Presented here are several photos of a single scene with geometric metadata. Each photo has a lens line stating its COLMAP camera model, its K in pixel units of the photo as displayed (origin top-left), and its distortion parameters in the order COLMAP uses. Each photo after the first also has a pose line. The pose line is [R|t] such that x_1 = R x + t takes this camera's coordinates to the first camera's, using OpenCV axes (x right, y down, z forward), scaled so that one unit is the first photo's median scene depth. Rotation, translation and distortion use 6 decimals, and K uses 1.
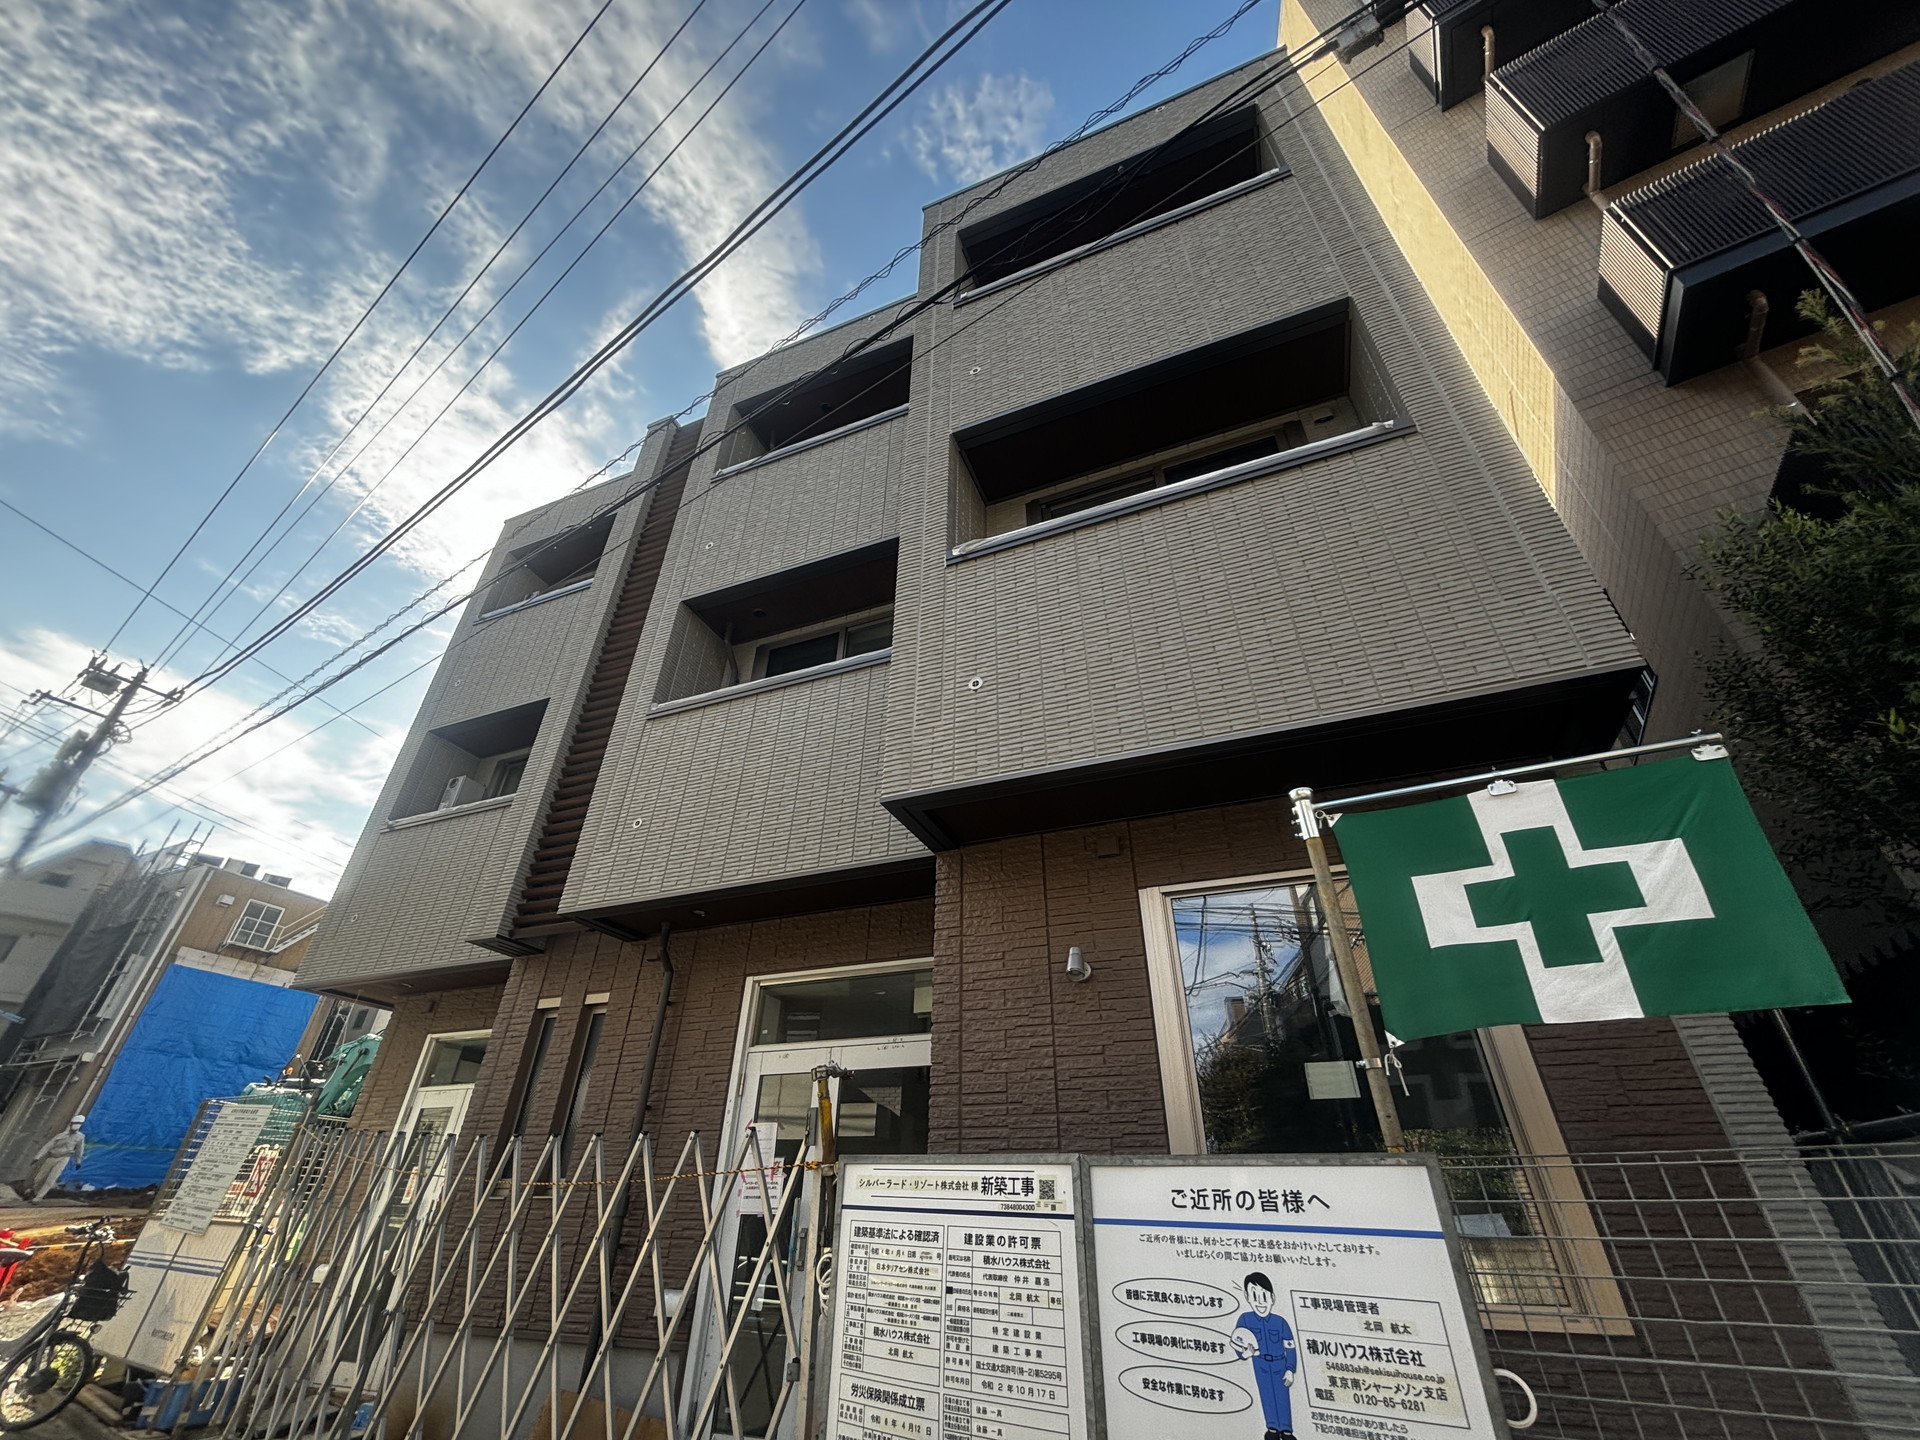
lens RADIAL K [[769.1, 0, 960.0], [0, 769.1, 720.0], [0, 0, 1]] dist [-0.000323, 0.000441]
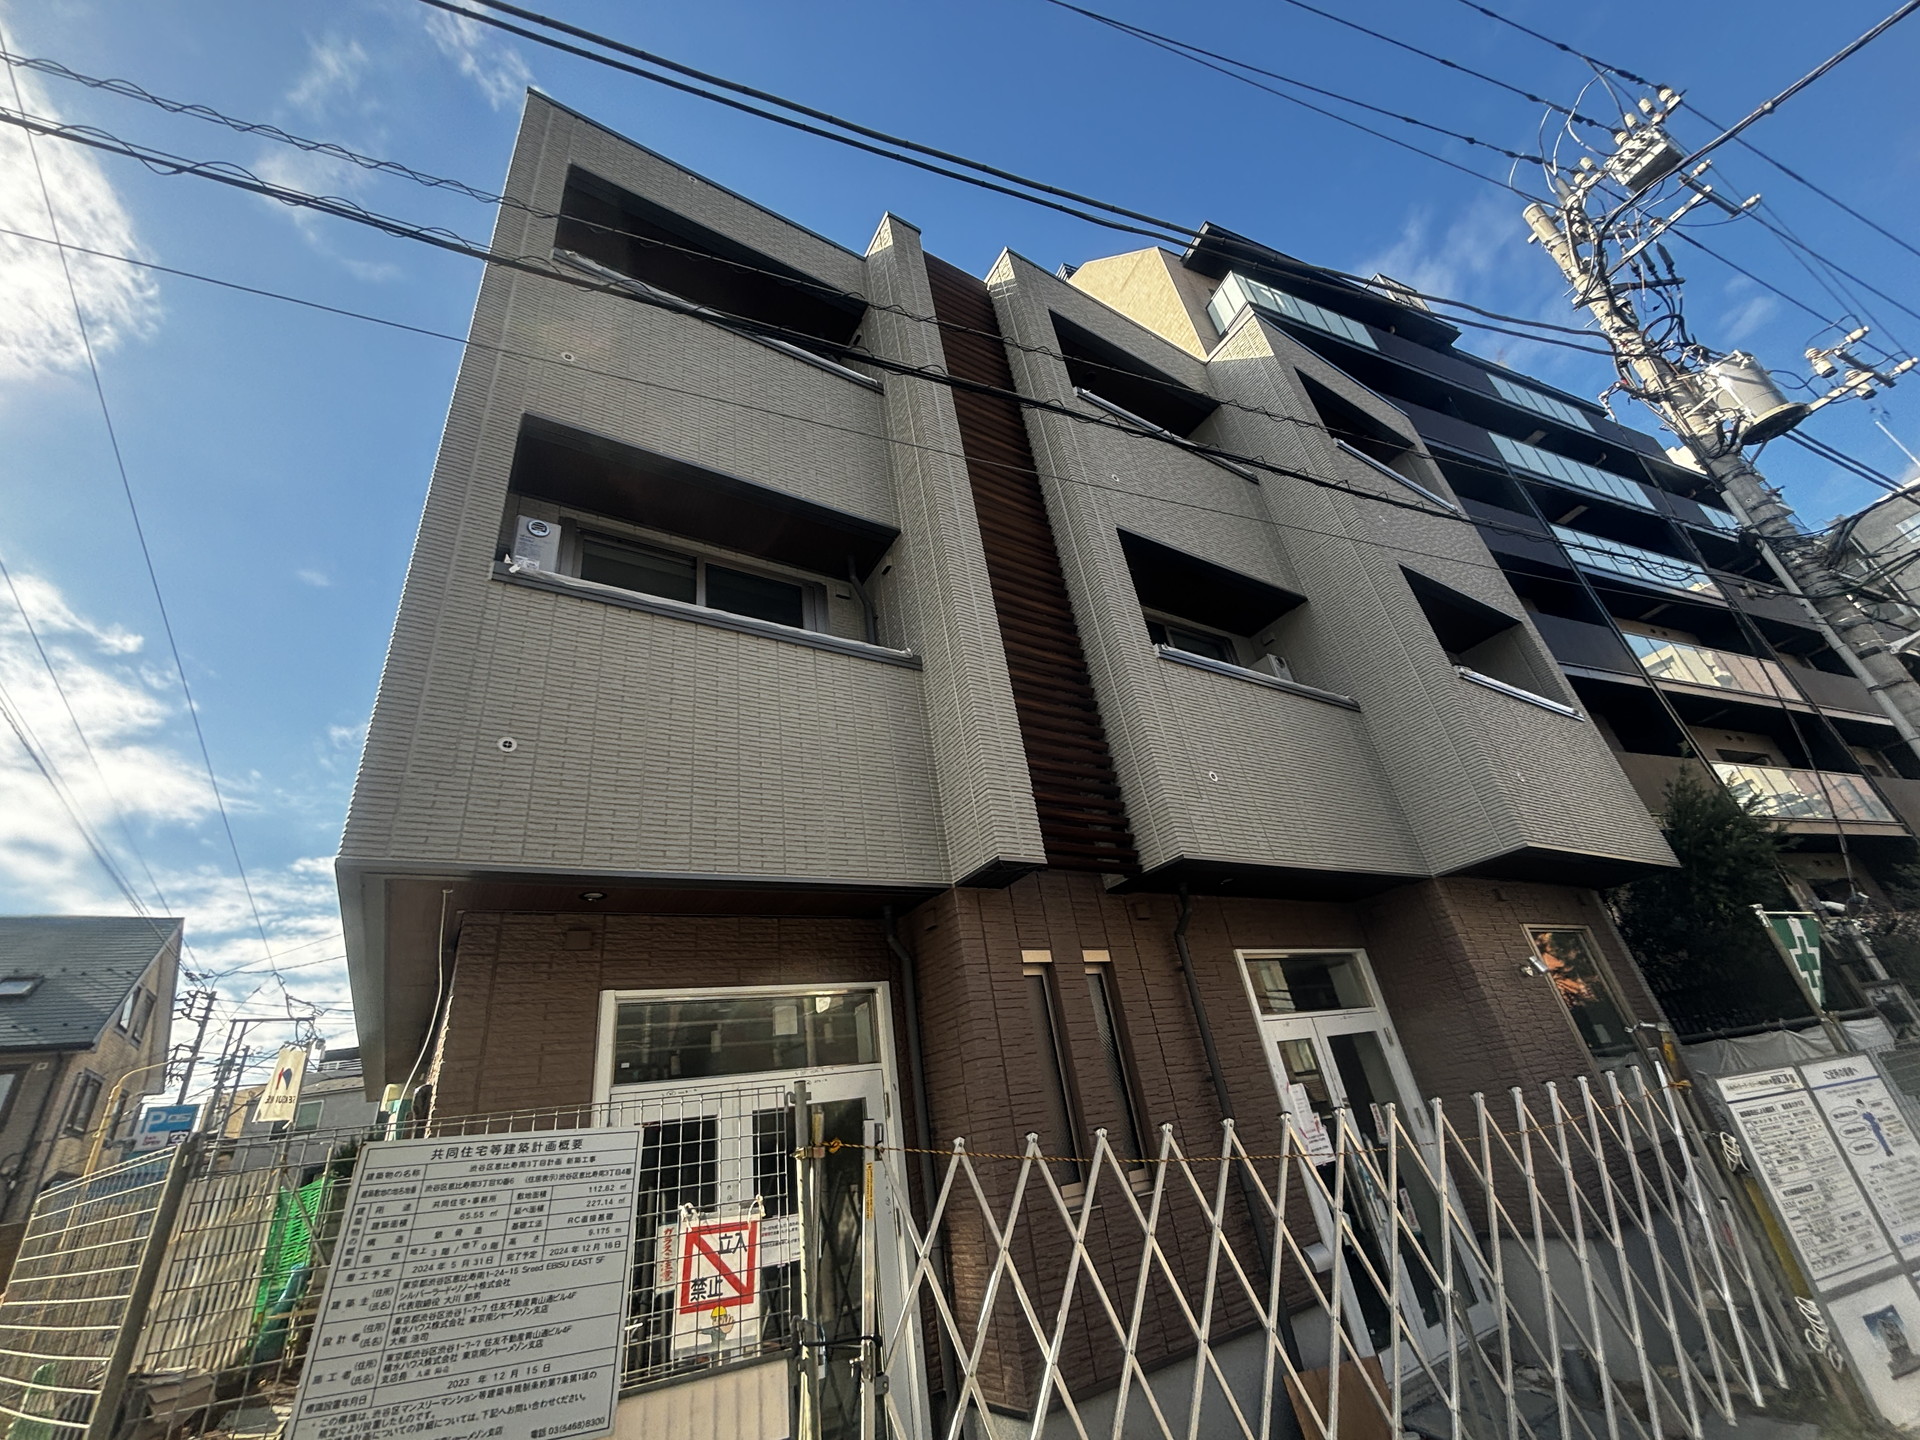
lens RADIAL K [[761.1, 0, 960.0], [0, 761.1, 720.0], [0, 0, 1]] dist [0.014184, -0.005393]
pose [[0.582450, 0.305851, 0.753131, -2.915837], [-0.311667, 0.939732, -0.140597, 0.654736], [-0.750743, -0.152835, 0.642671, 1.424086]]
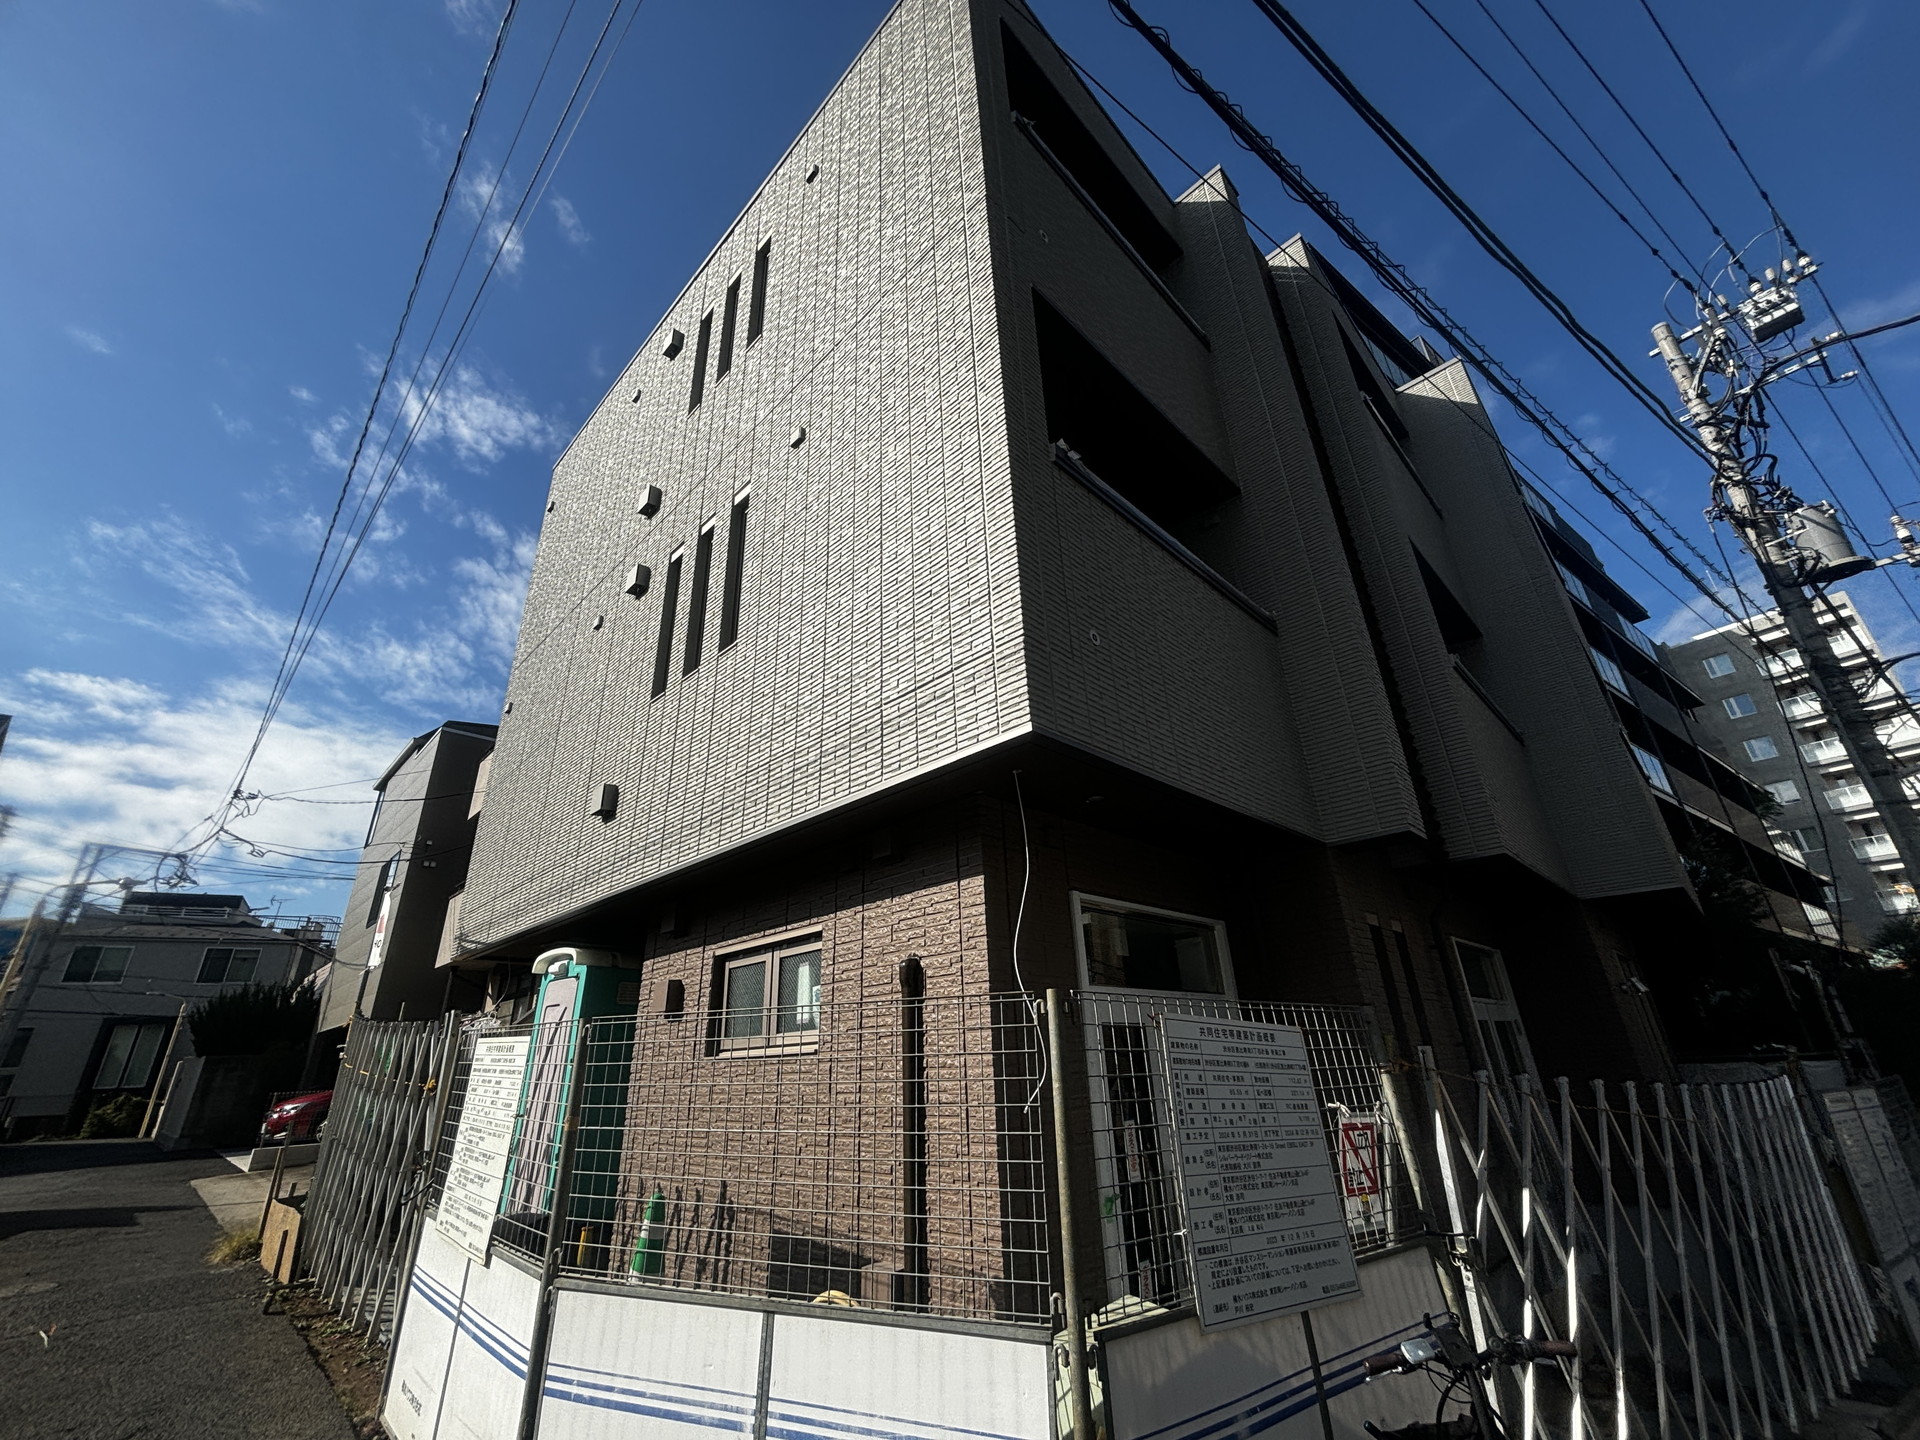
lens RADIAL K [[769.1, 0, 960.0], [0, 769.1, 720.0], [0, 0, 1]] dist [-0.000323, 0.000441]
pose [[0.387945, 0.352306, 0.851692, -3.558501], [-0.464137, 0.873019, -0.149715, 1.212495], [-0.796289, -0.337221, 0.502201, 2.396778]]
